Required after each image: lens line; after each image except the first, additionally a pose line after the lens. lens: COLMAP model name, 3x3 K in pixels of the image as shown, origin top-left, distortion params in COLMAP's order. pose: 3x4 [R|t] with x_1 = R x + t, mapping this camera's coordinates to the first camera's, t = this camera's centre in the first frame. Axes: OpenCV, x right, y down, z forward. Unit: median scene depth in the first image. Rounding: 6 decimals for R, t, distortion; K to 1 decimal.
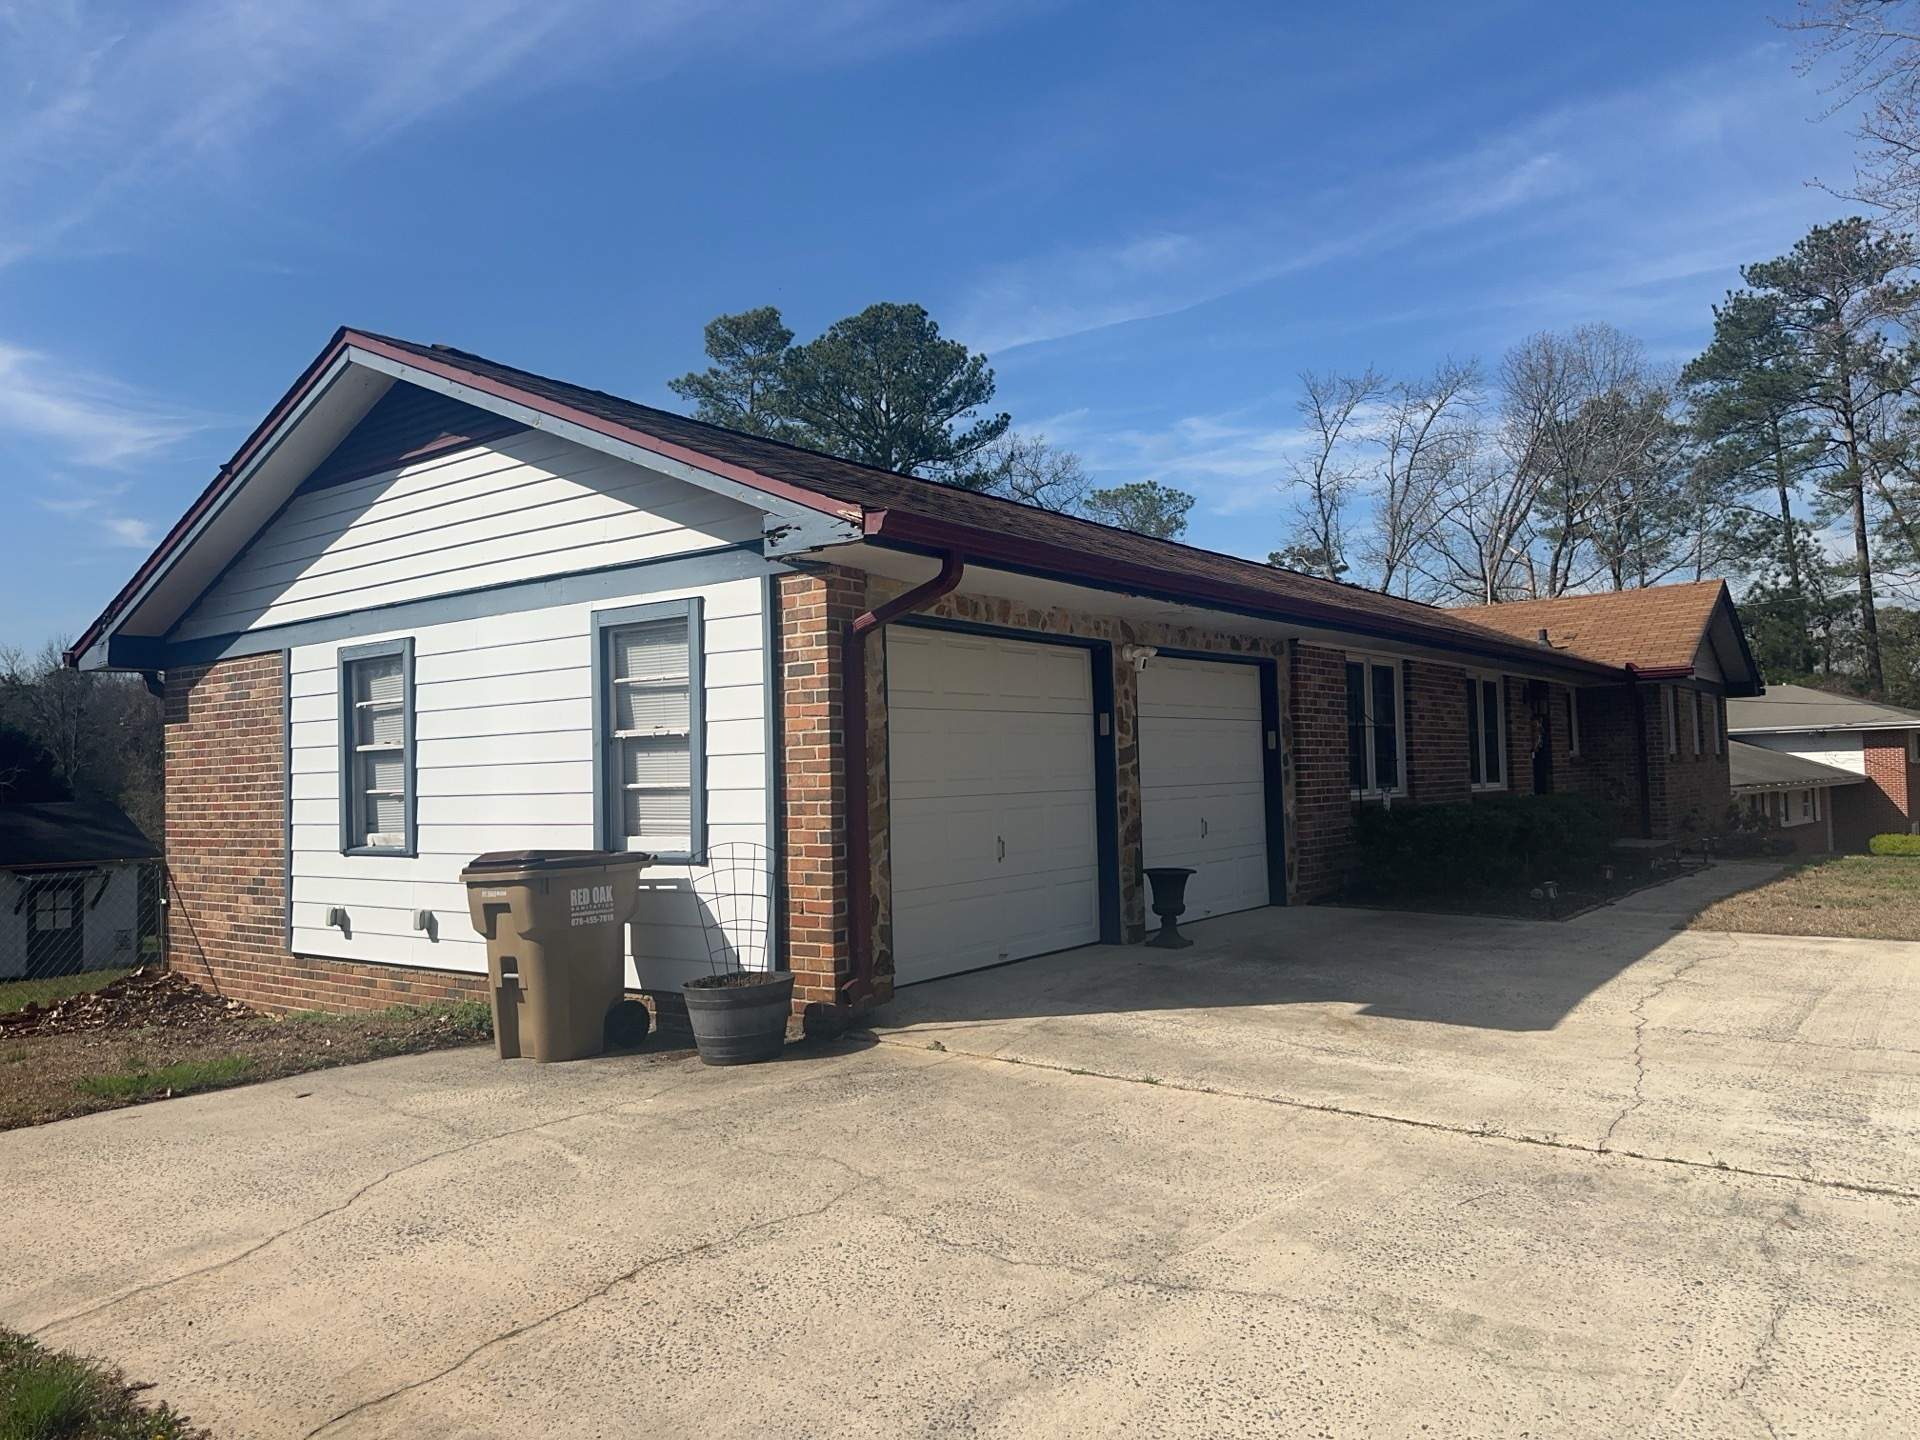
lens RADIAL K [[1324.1, 0, 988.2], [0, 1324.1, 707.1], [0, 0, 1]] dist [0.172235, -0.297622]
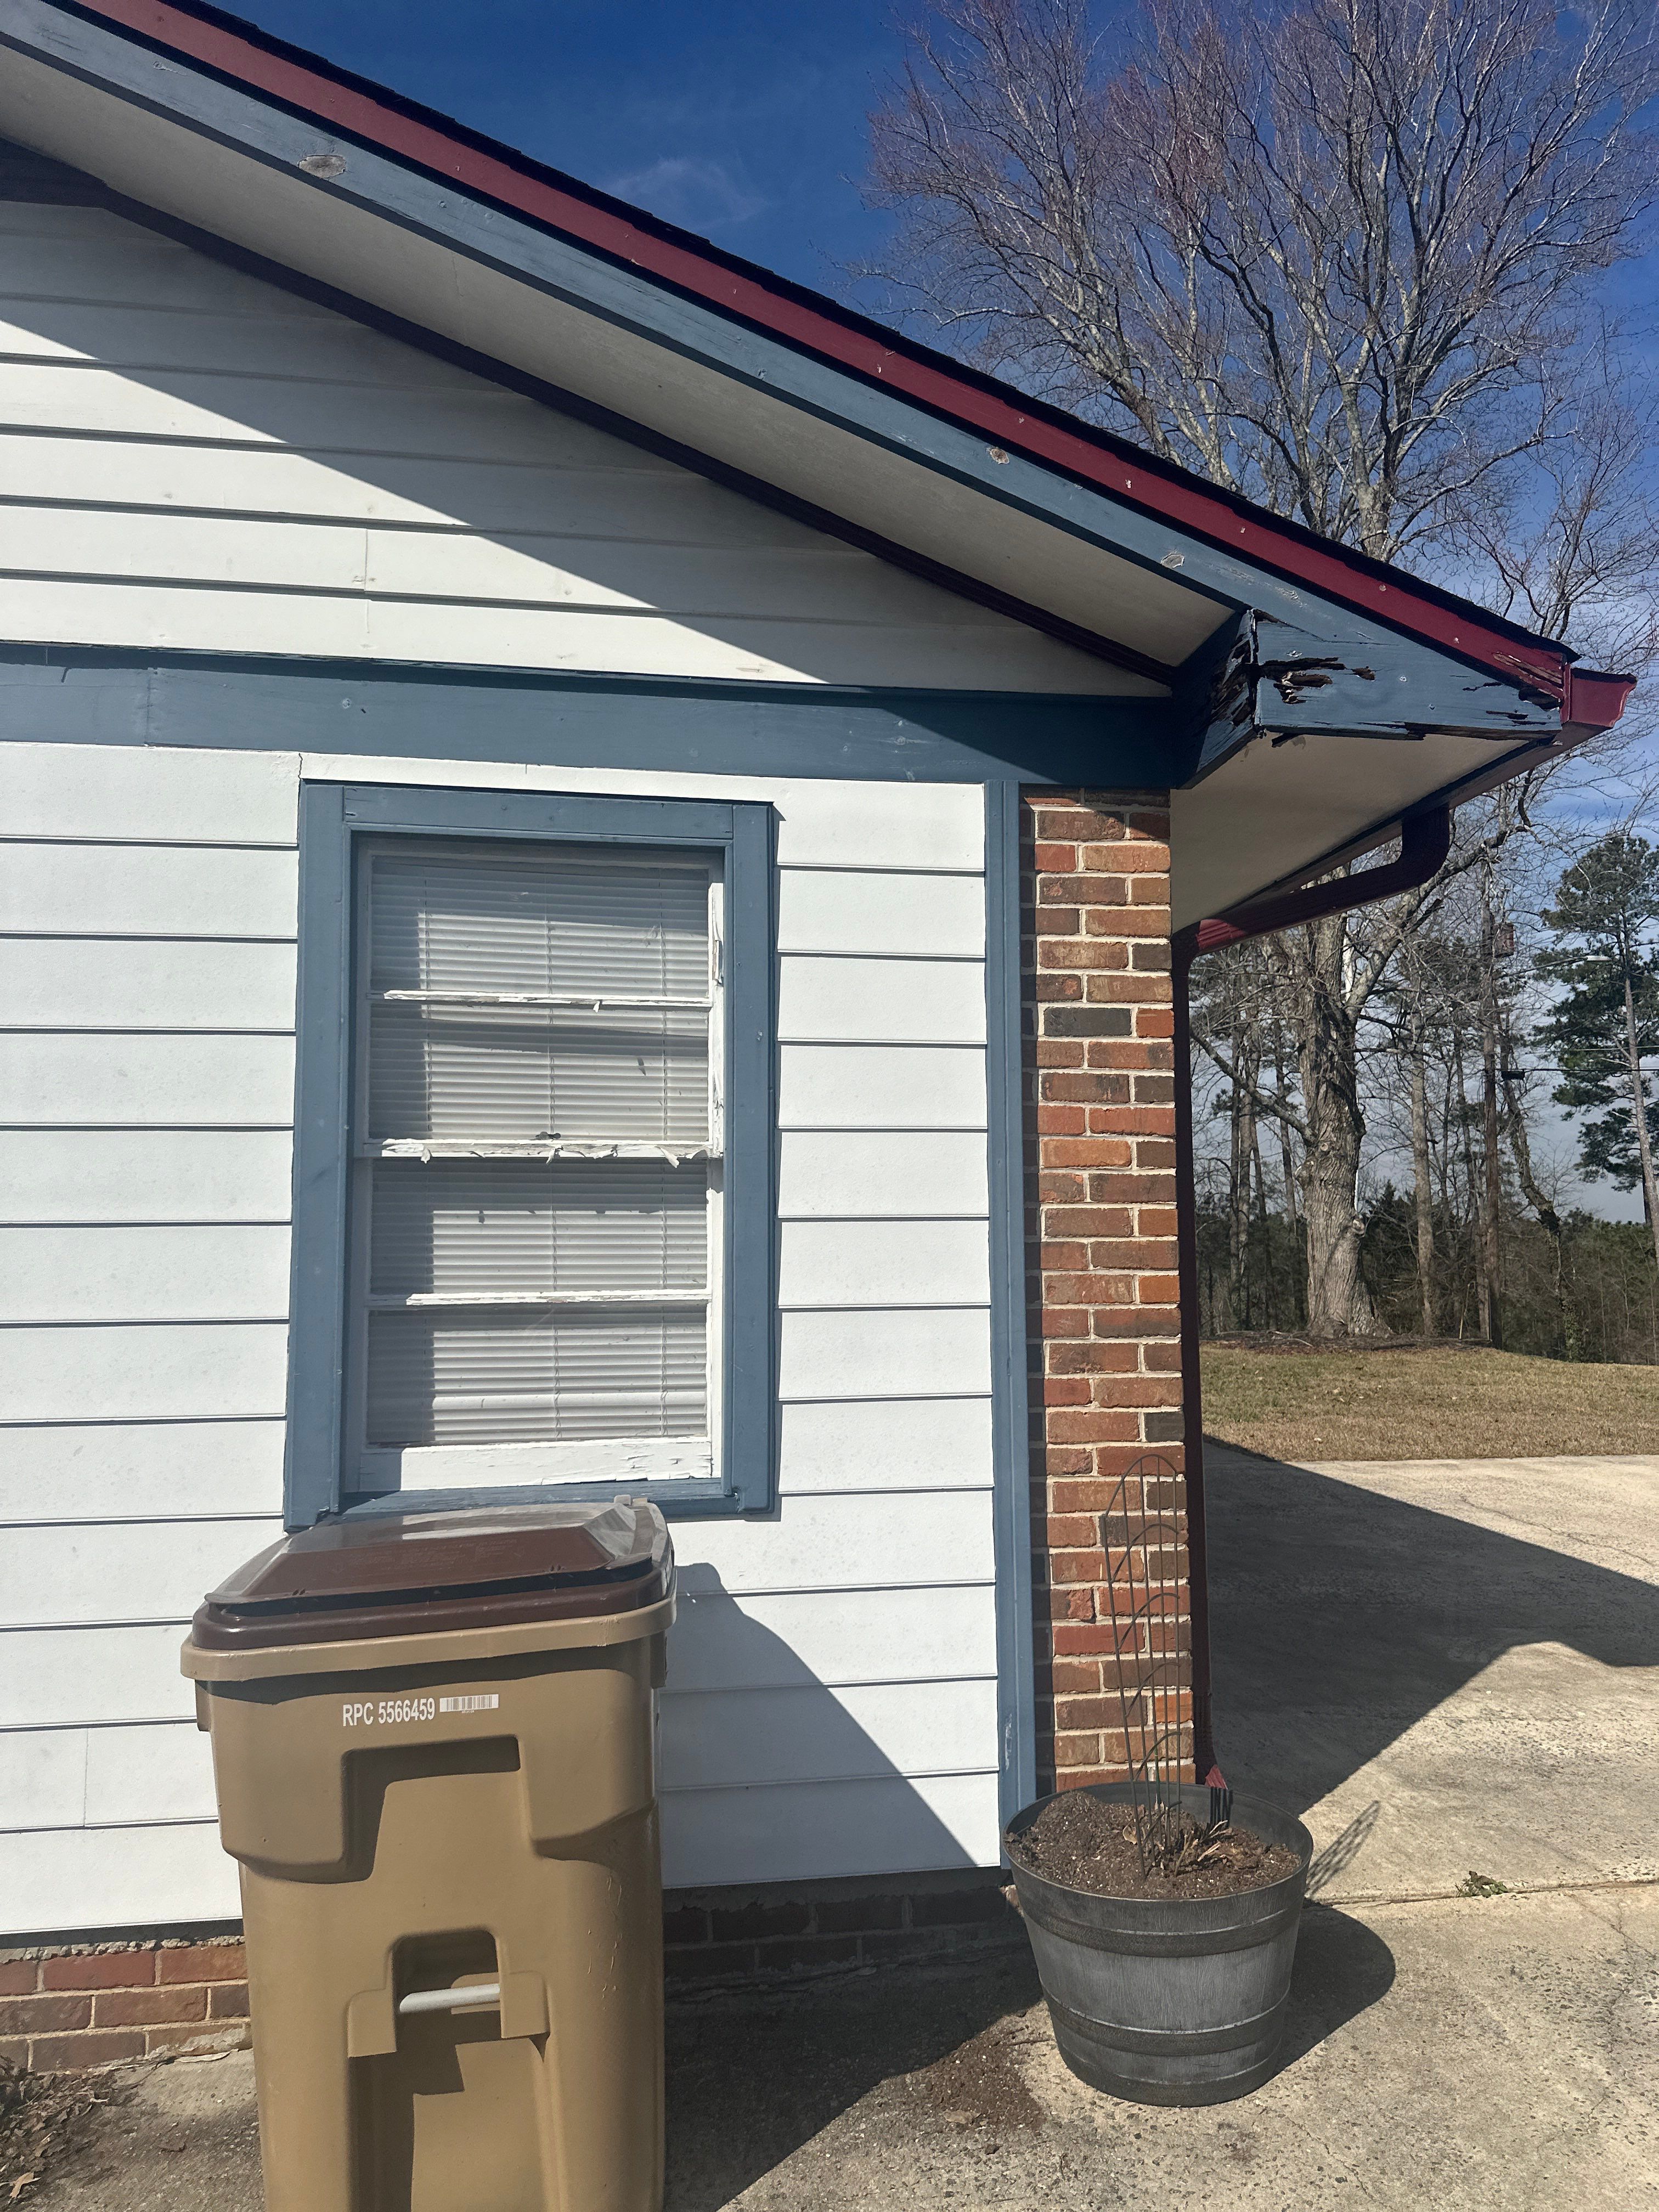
lens RADIAL K [[1525.4, 0, 829.5], [0, 1525.4, 1106.0], [0, 0, 1]] dist [0.172235, -0.297622]
pose [[0.700991, 0.082014, 0.708439, -0.516295], [-0.044815, 0.996468, -0.071014, 0.035006], [-0.711761, 0.018032, 0.702190, 0.688981]]
